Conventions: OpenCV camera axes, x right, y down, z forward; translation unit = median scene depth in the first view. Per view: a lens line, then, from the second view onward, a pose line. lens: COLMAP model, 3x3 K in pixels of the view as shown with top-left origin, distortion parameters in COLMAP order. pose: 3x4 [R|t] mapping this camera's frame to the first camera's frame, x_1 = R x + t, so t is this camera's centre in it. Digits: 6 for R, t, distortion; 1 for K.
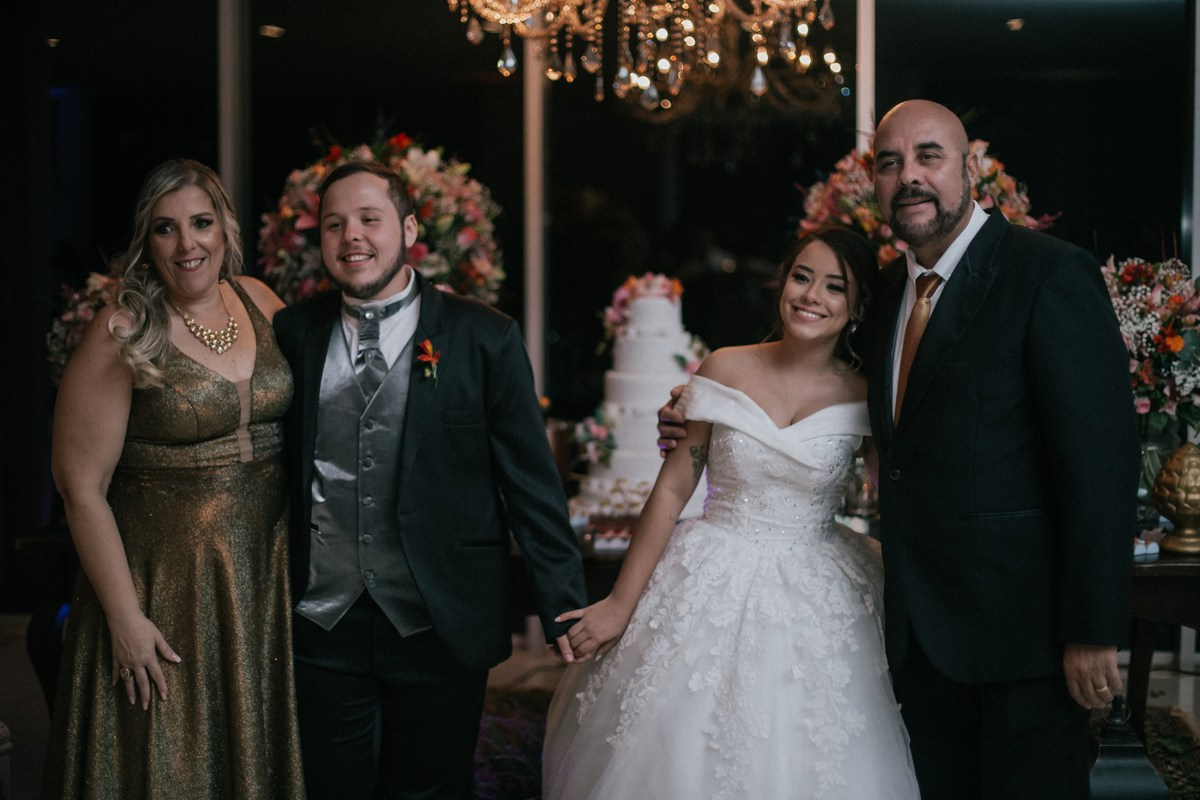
lens RADIAL K [[1763.1, 0, 596.9], [0, 1763.1, 394.9], [0, 0, 1]] dist [-0.122276, 0.000000]
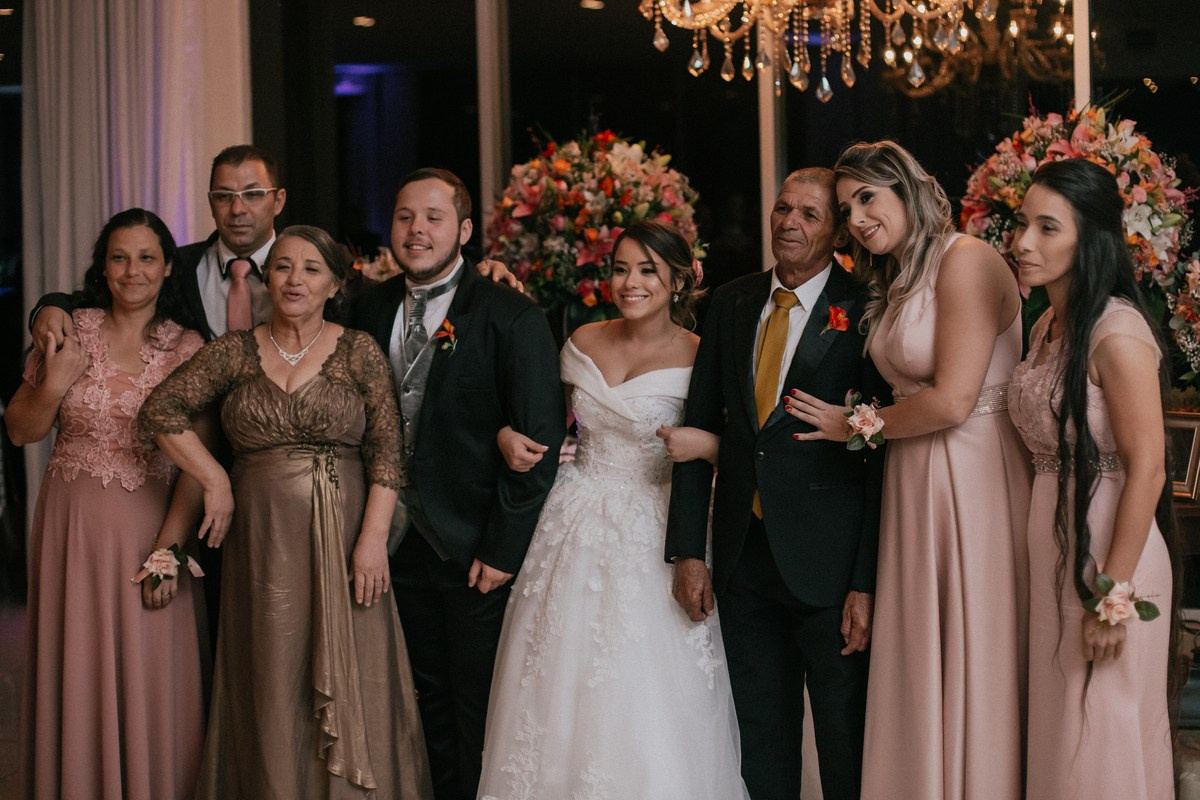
lens RADIAL K [[1641.3, 0, 710.9], [0, 1641.3, 384.1], [0, 0, 1]] dist [-0.064463, 0.000000]
pose [[0.990513, -0.010180, -0.137039, 0.100856], [0.012304, 0.999817, 0.014662, -0.000243], [0.136864, -0.016209, 0.990457, -0.038553]]
